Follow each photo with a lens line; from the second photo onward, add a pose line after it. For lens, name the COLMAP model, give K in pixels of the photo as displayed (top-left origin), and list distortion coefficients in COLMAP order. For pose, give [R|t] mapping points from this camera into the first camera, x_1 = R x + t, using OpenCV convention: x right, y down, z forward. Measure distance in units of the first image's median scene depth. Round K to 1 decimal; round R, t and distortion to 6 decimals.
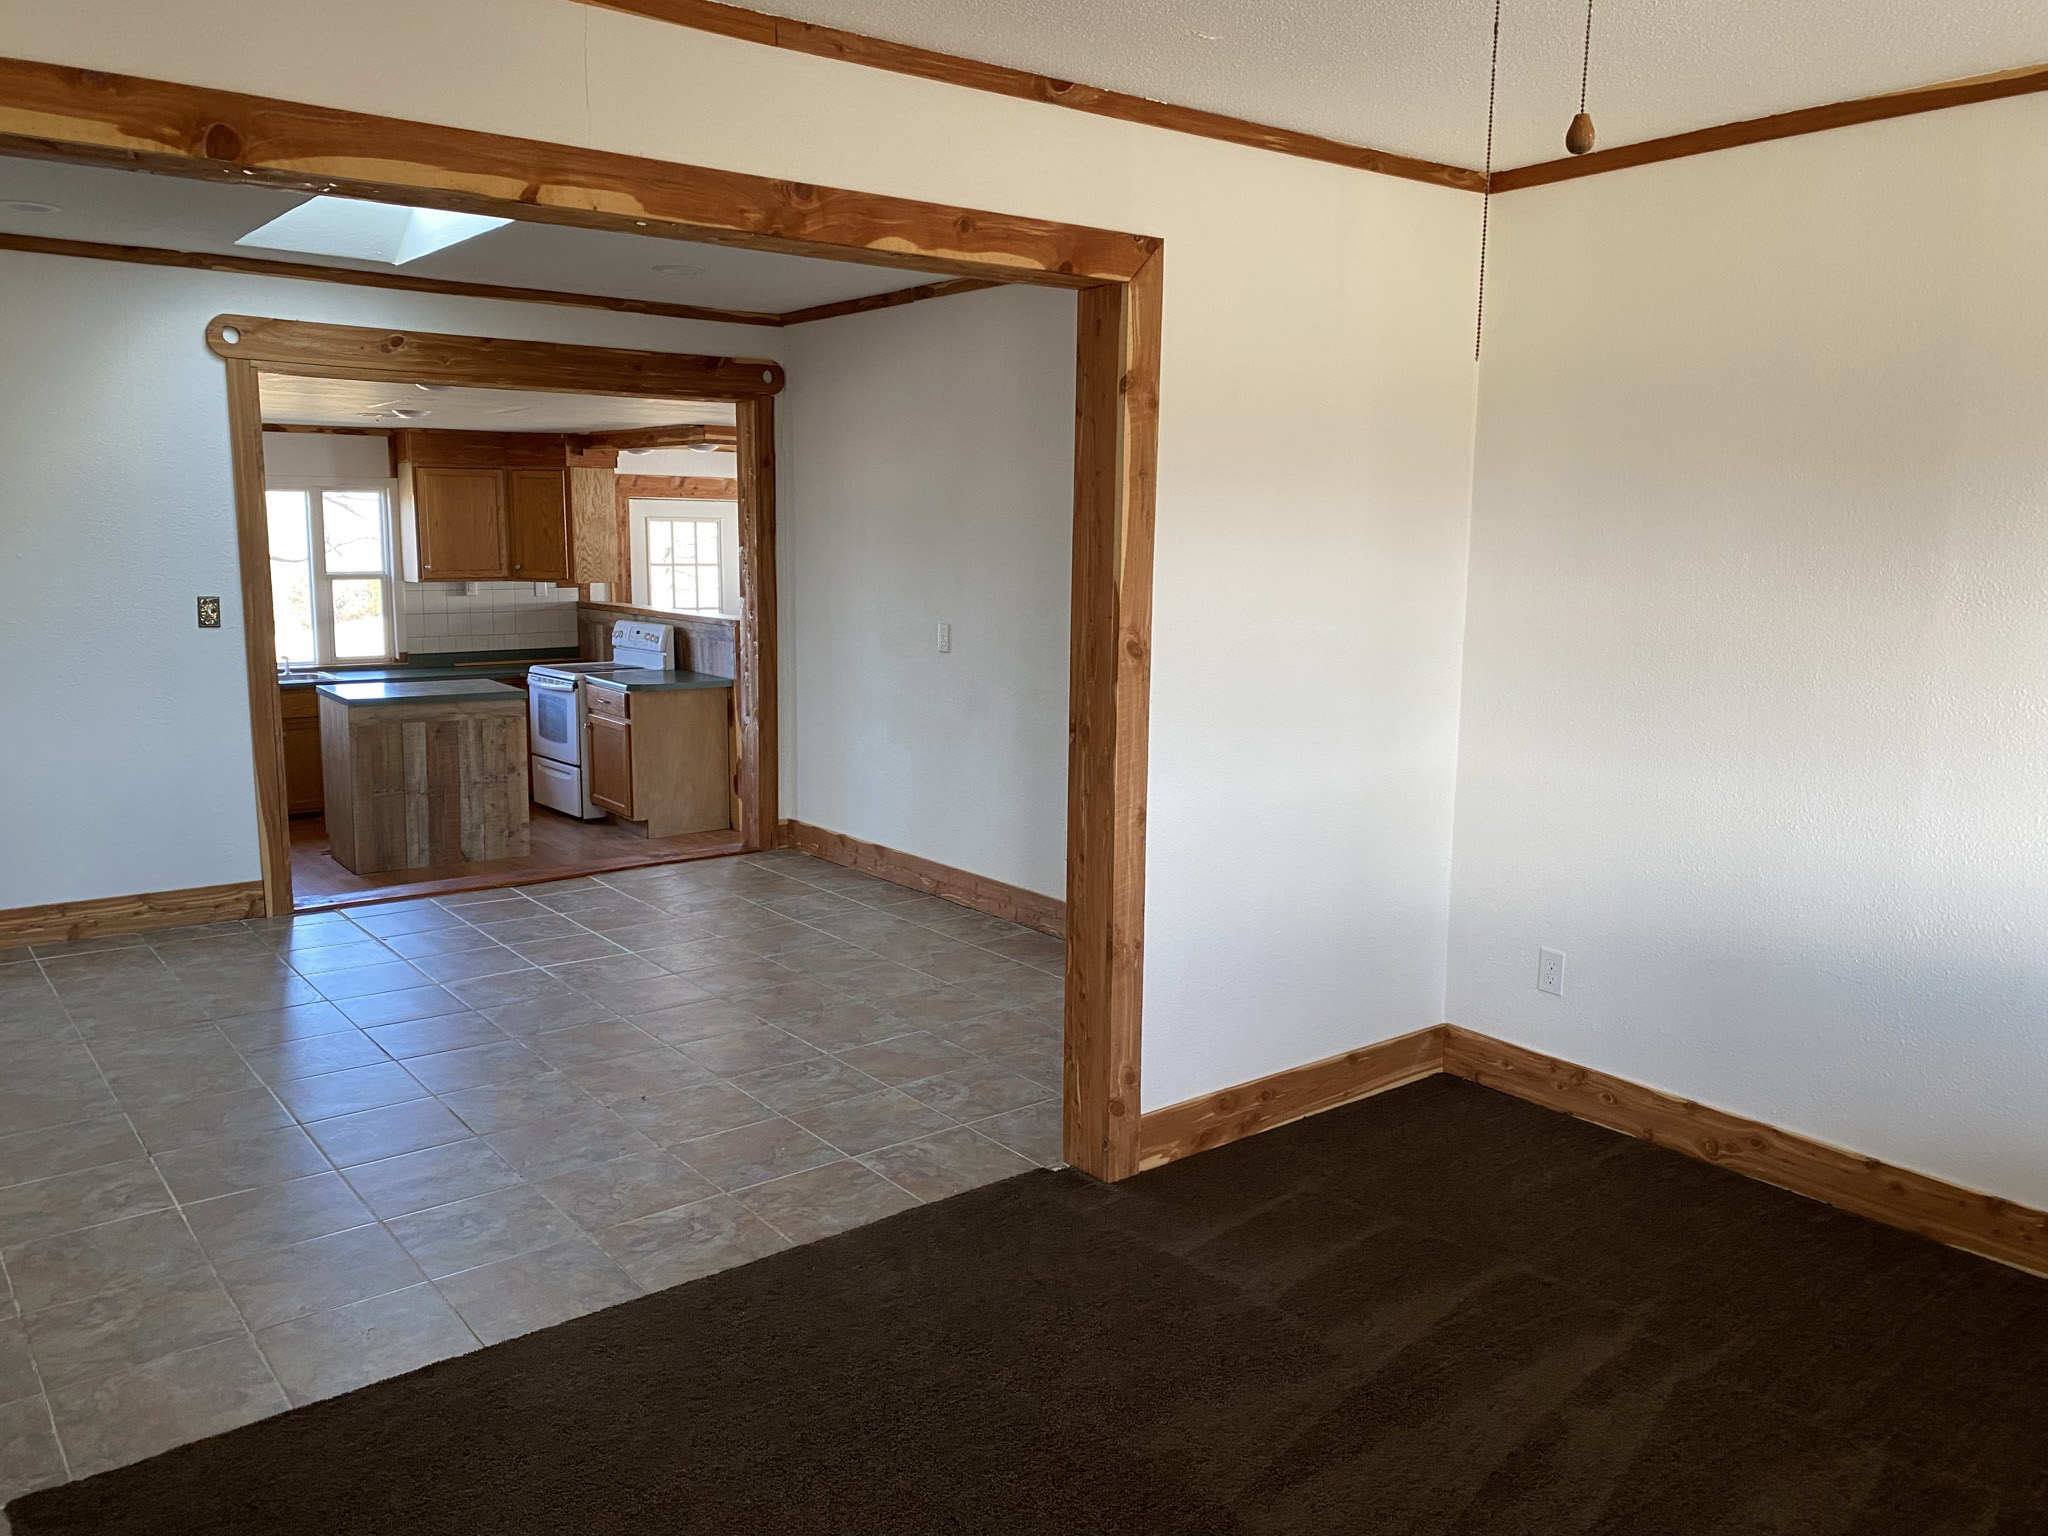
lens RADIAL K [[1572.8, 0, 1026.9], [0, 1572.8, 773.8], [0, 0, 1]] dist [0.020603, -0.022380]
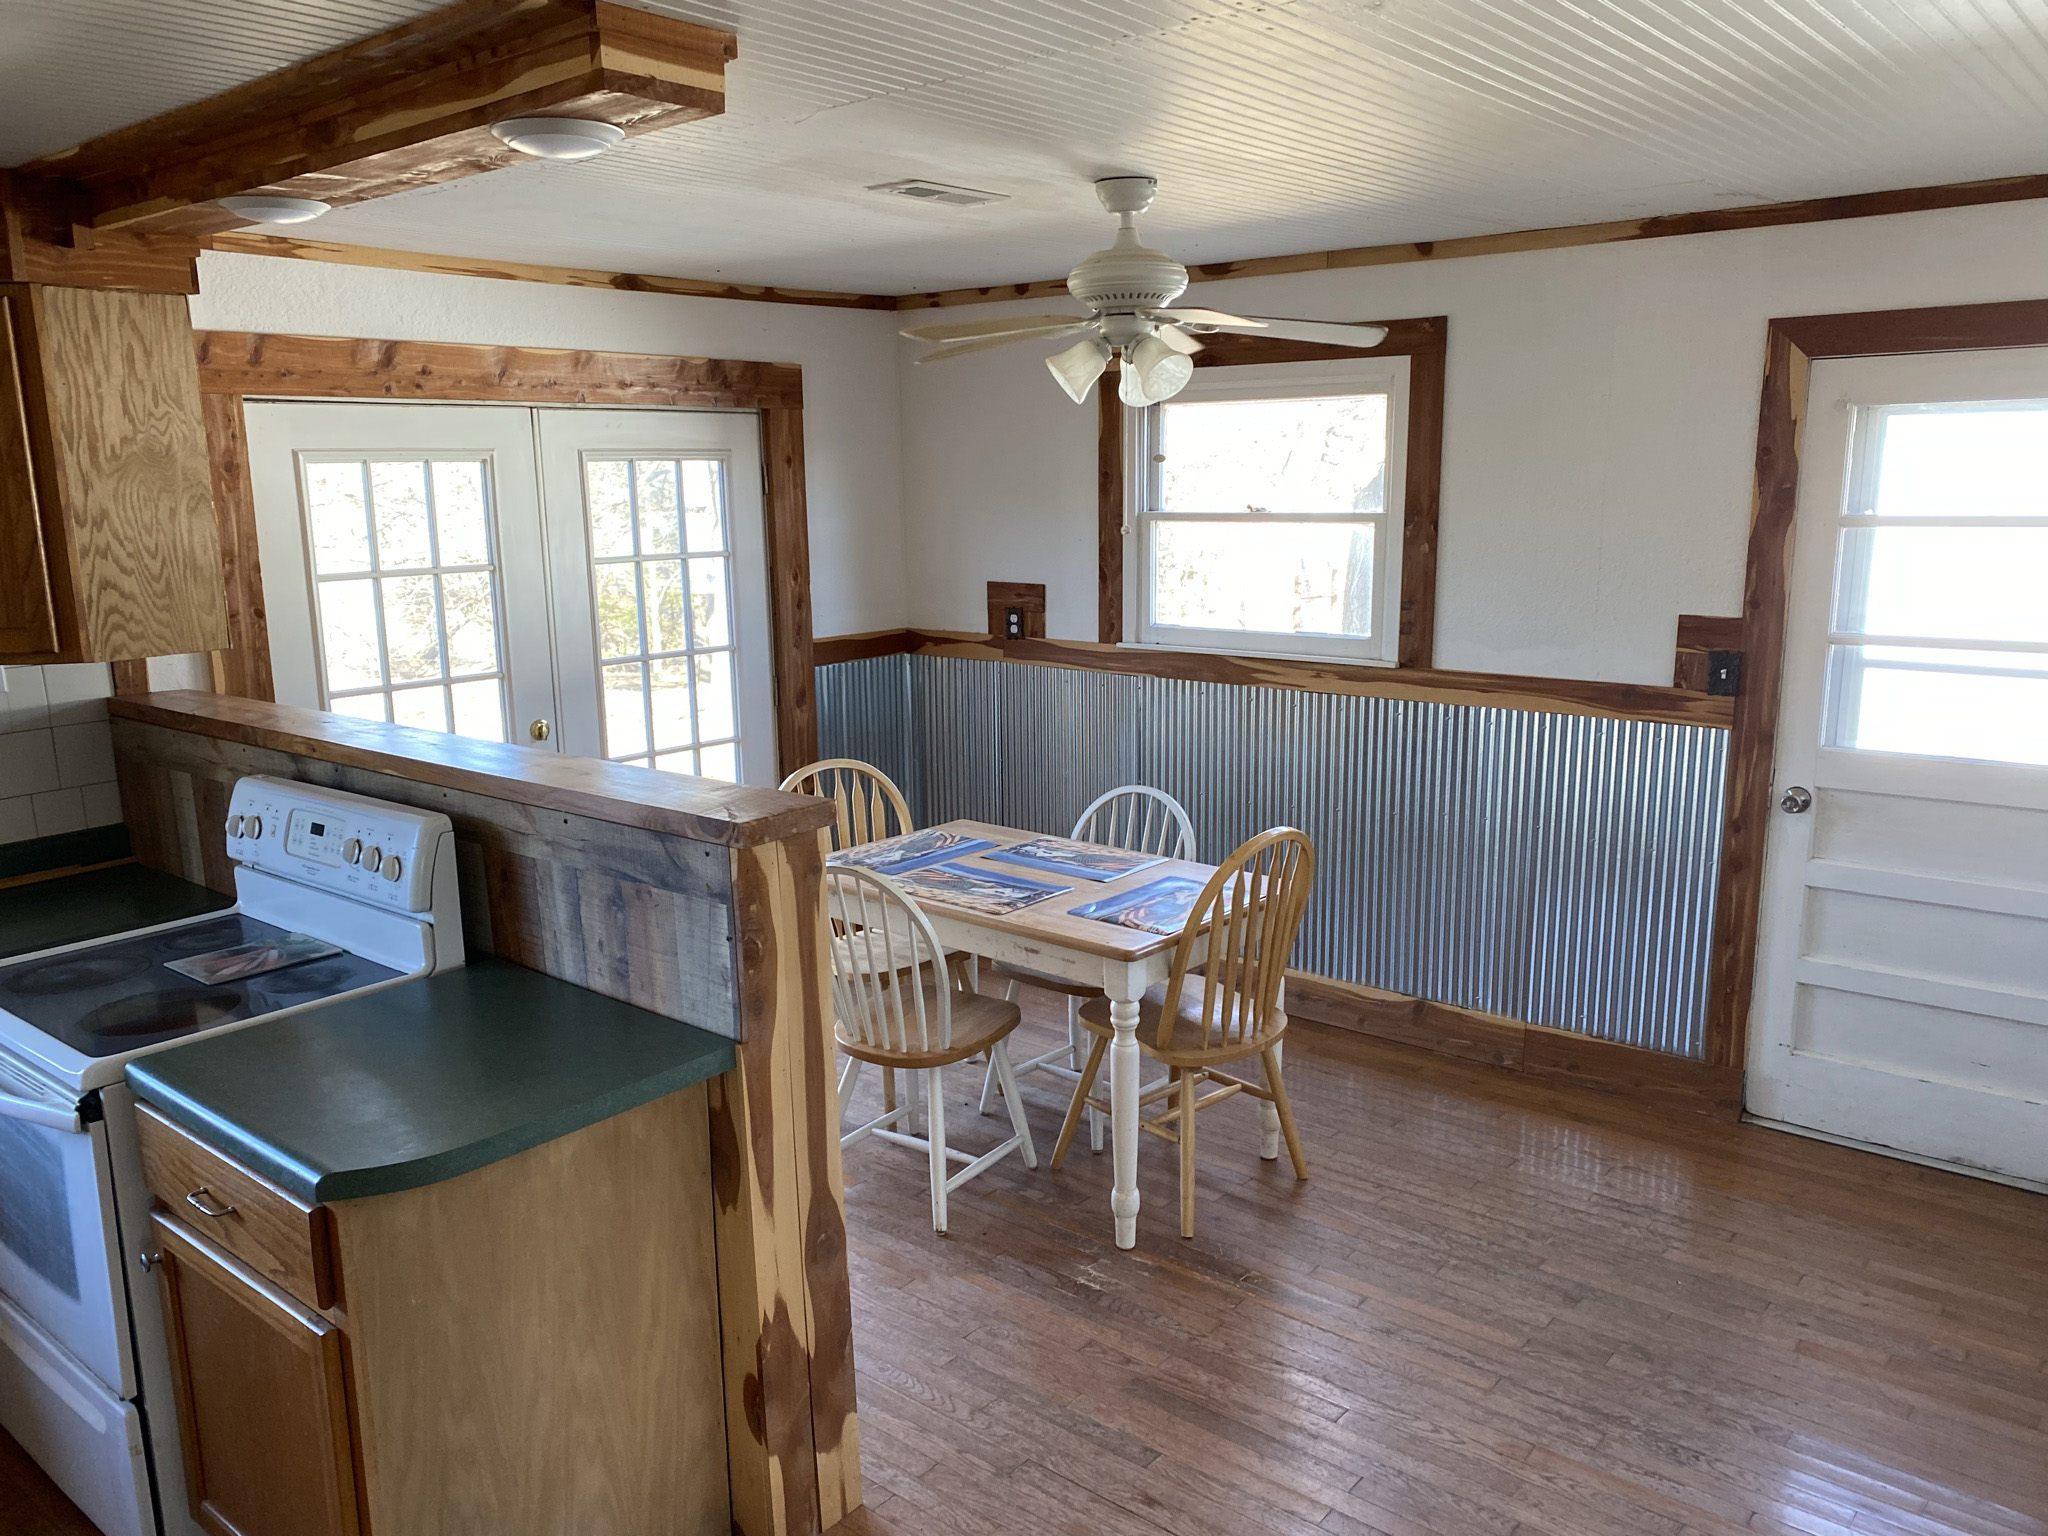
lens RADIAL K [[1572.8, 0, 1012.7], [0, 1572.8, 785.6], [0, 0, 1]] dist [0.020603, -0.022380]
pose [[0.977506, -0.068021, 0.199638, -0.175614], [0.059132, 0.996989, 0.050164, -0.104901], [-0.202449, -0.037230, 0.978585, 0.673990]]
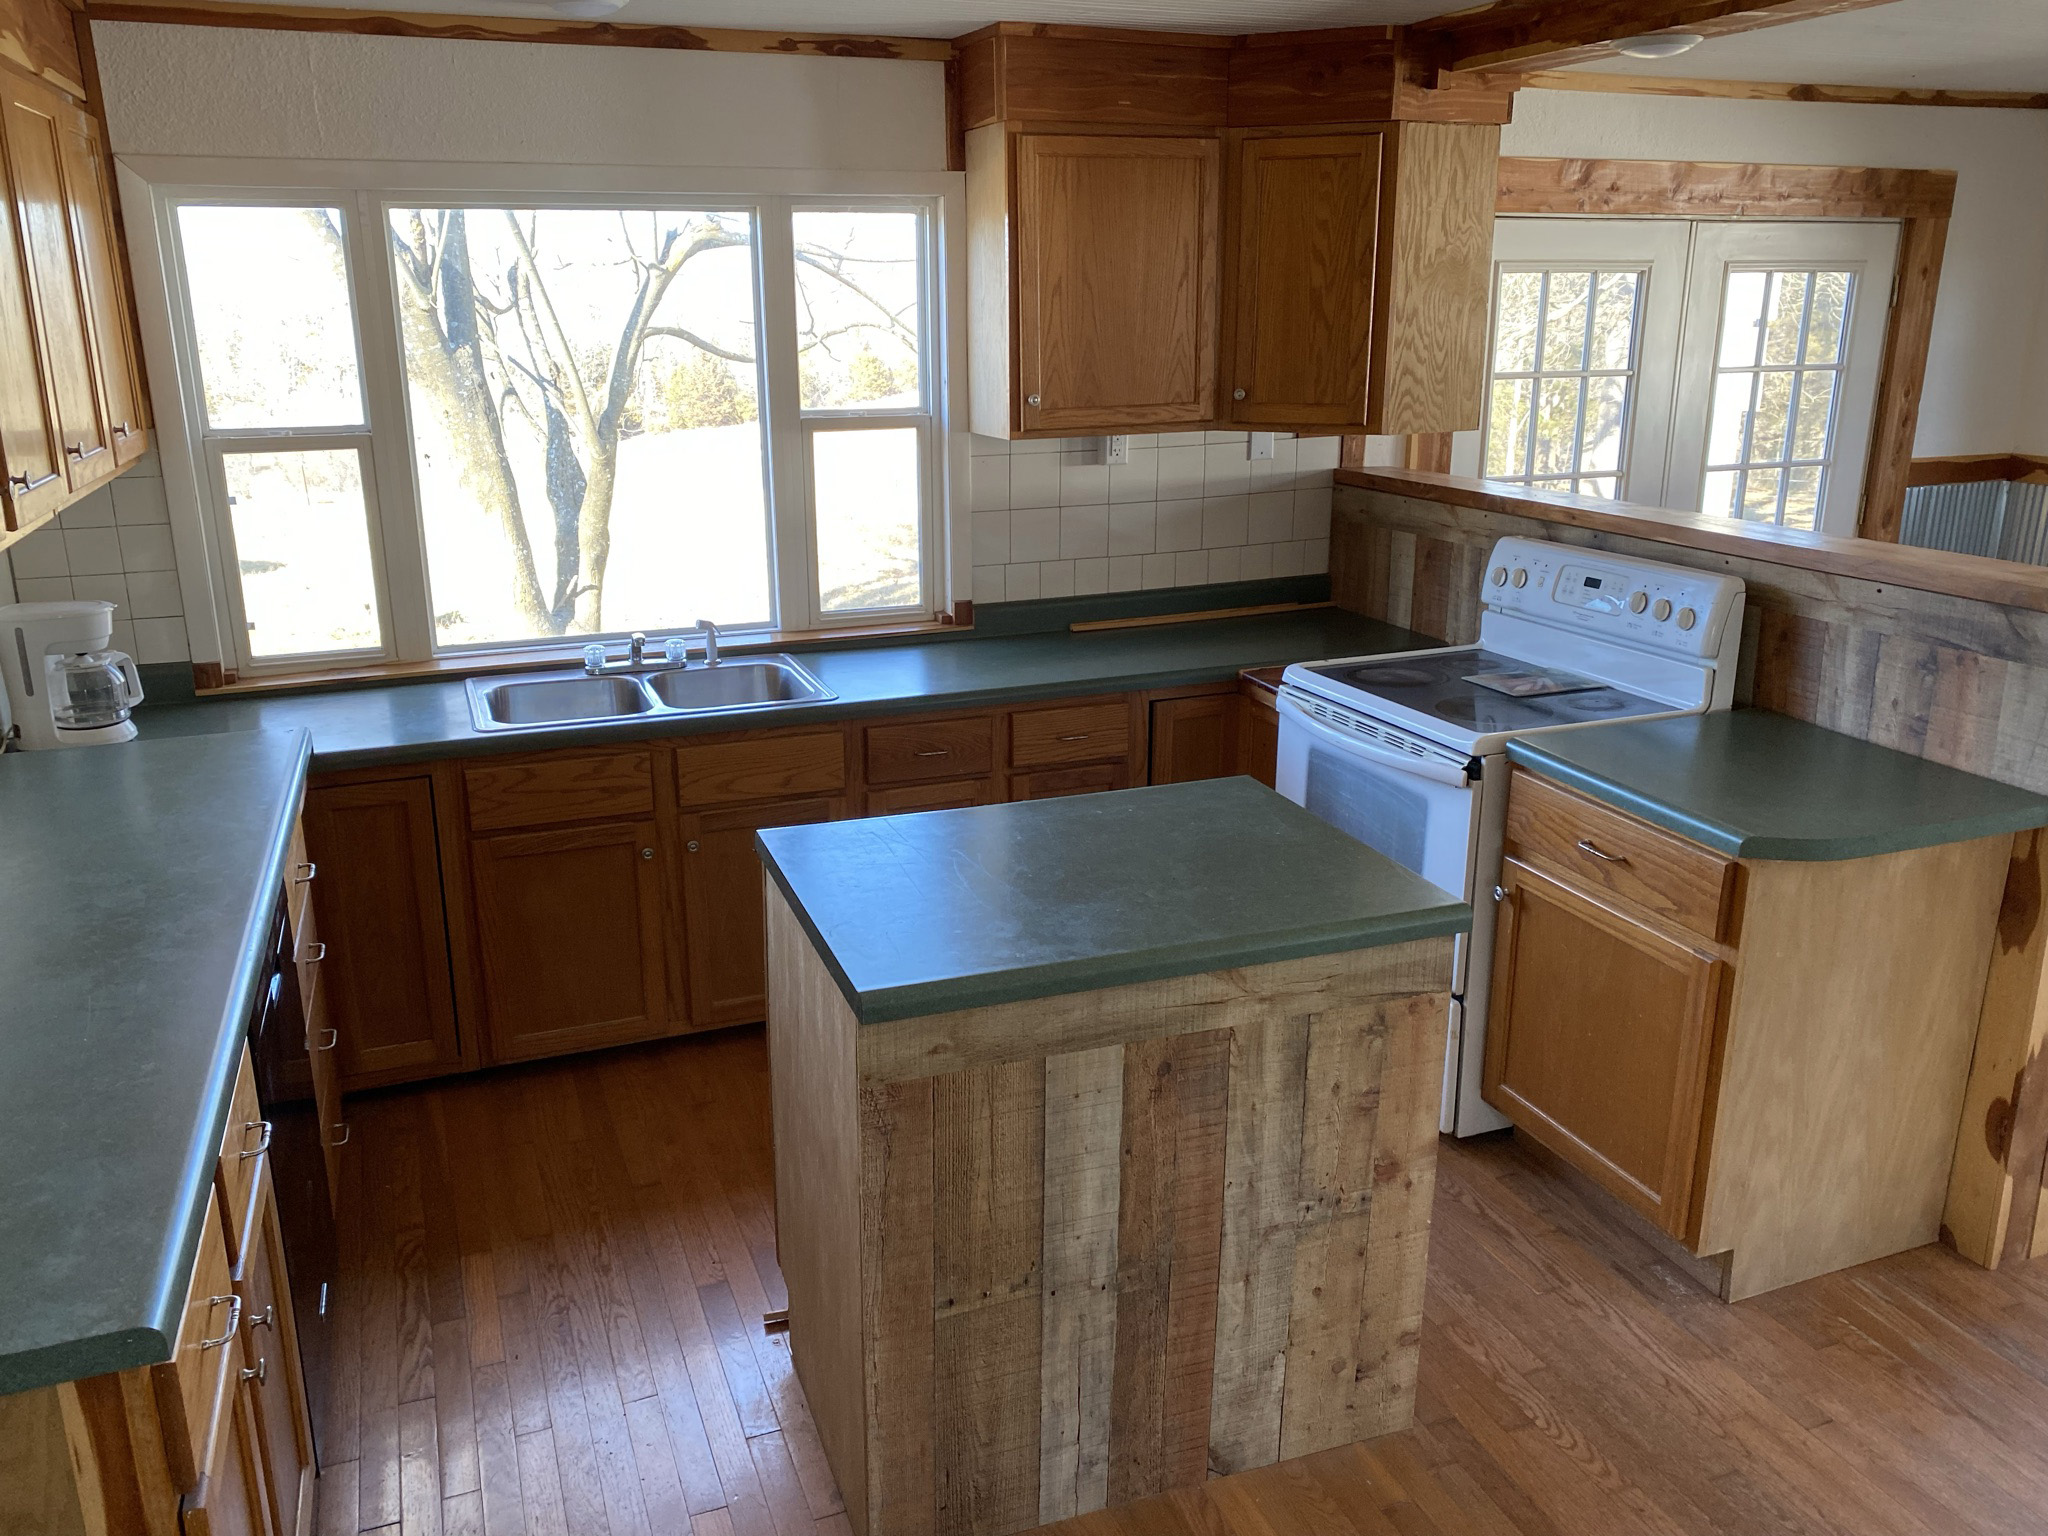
lens RADIAL K [[1572.8, 0, 987.6], [0, 1572.8, 750.8], [0, 0, 1]] dist [0.020603, -0.022380]
pose [[0.953764, 0.065307, -0.293375, -0.268081], [-0.028722, 0.991445, 0.127327, -0.093273], [0.299181, -0.113014, 0.947480, 0.609835]]
